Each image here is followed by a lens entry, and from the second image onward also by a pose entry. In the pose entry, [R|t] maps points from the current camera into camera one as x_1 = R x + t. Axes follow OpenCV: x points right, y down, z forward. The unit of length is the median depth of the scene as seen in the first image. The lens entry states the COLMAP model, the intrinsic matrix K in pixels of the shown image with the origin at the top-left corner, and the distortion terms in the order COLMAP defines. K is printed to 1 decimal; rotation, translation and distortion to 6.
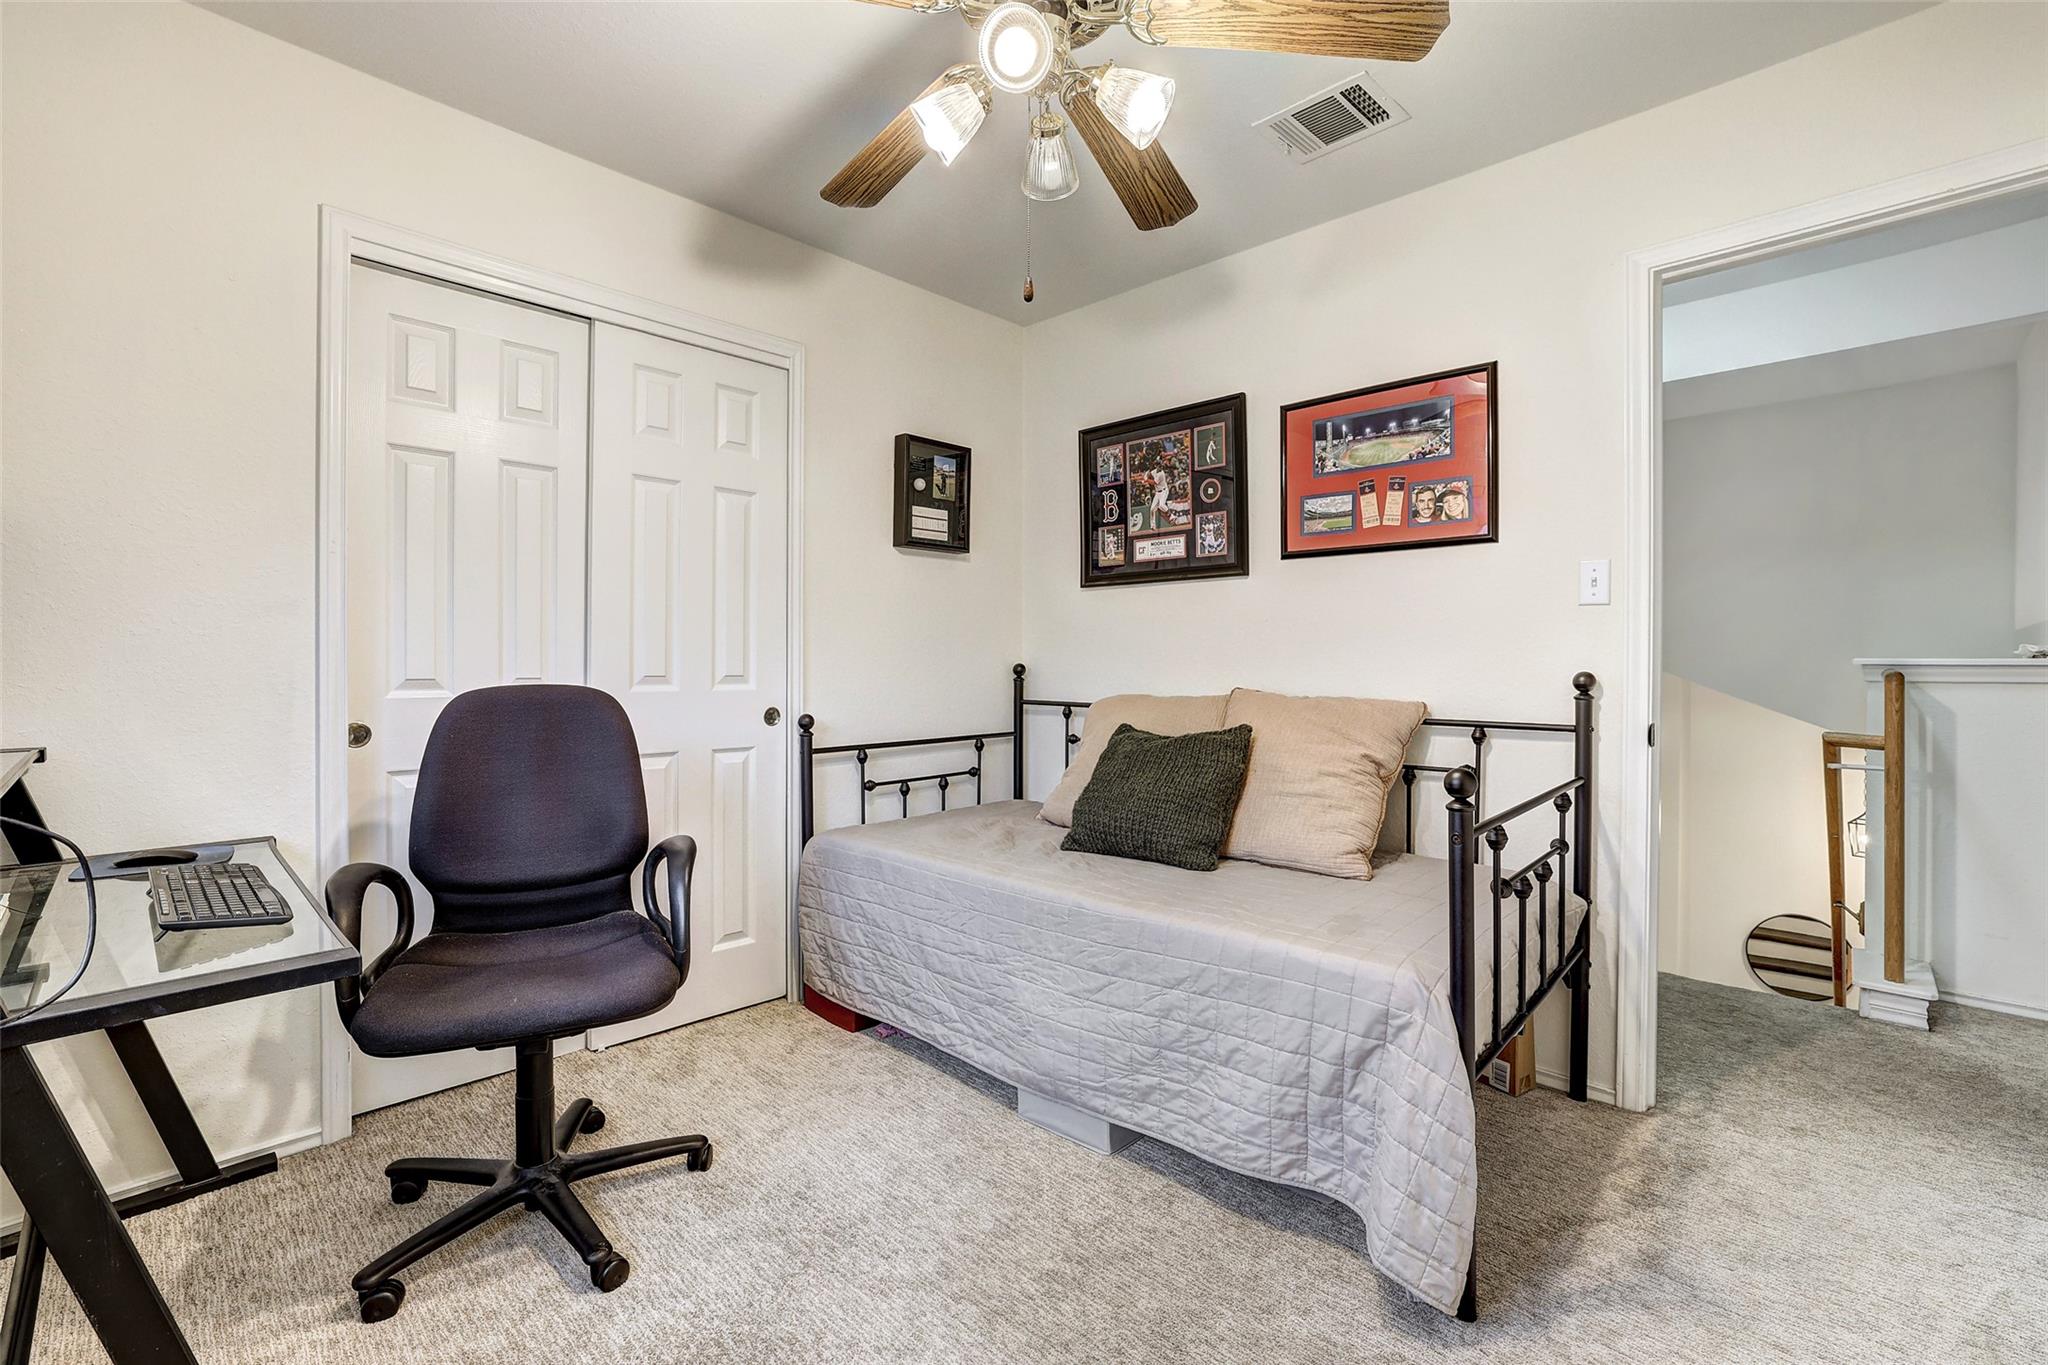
lens RADIAL K [[877.3, 0, 1009.6], [0, 877.3, 658.0], [0, 0, 1]] dist [-0.002809, 0.000374]
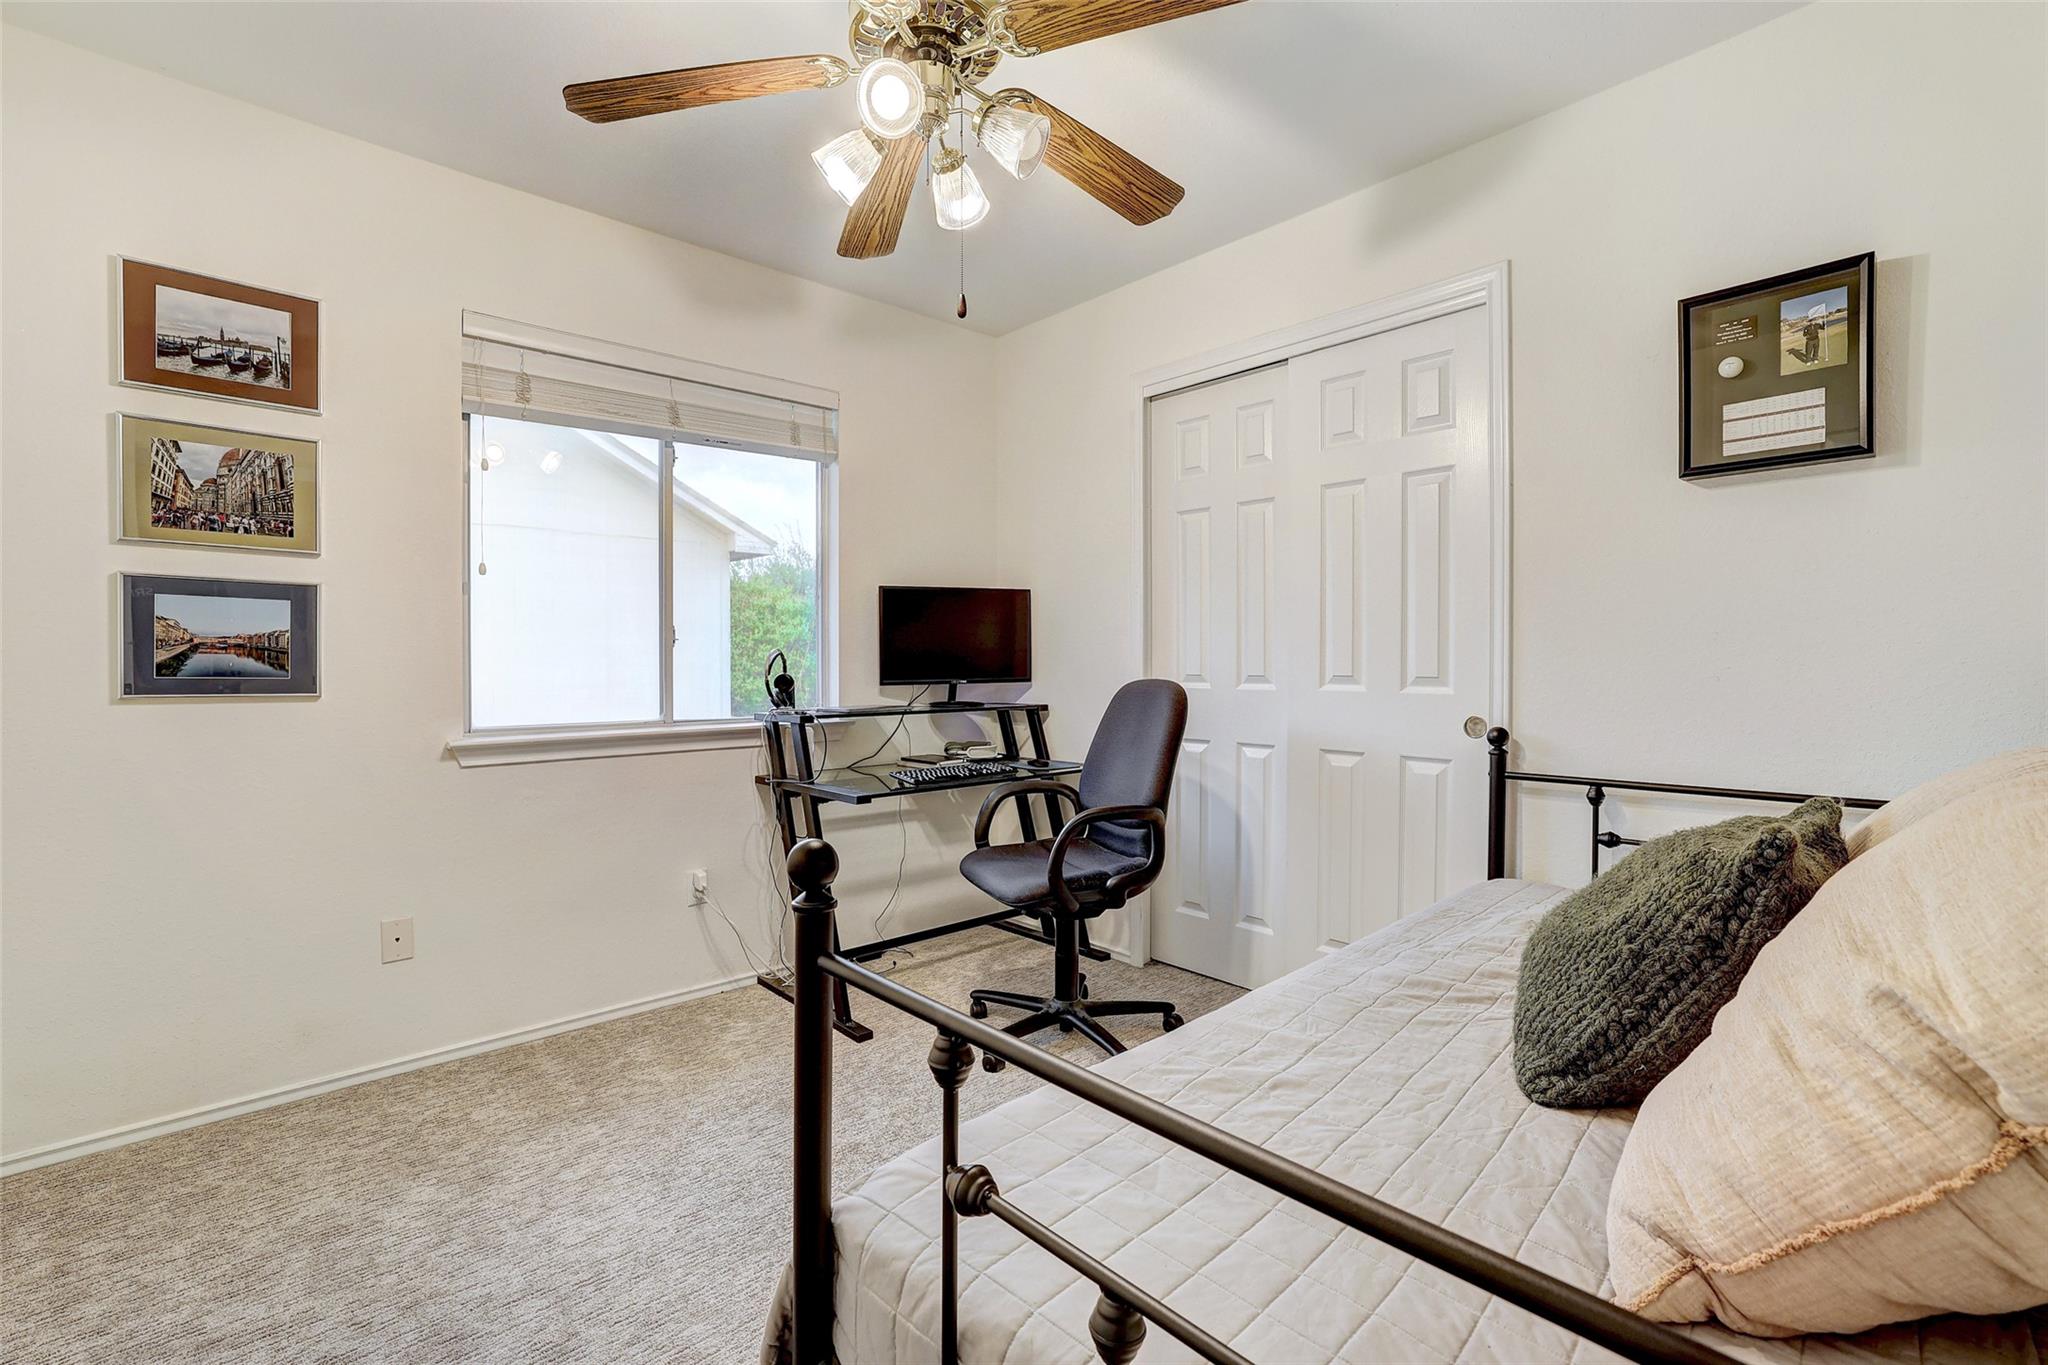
lens RADIAL K [[907.6, 0, 1024.0], [0, 907.6, 682.5], [0, 0, 1]] dist [-0.000983, 0.000112]
pose [[-0.027656, 0.018166, -0.999452, 0.600996], [0.001339, 0.999835, 0.018136, 0.008161], [0.999617, -0.000837, -0.027676, 0.592195]]
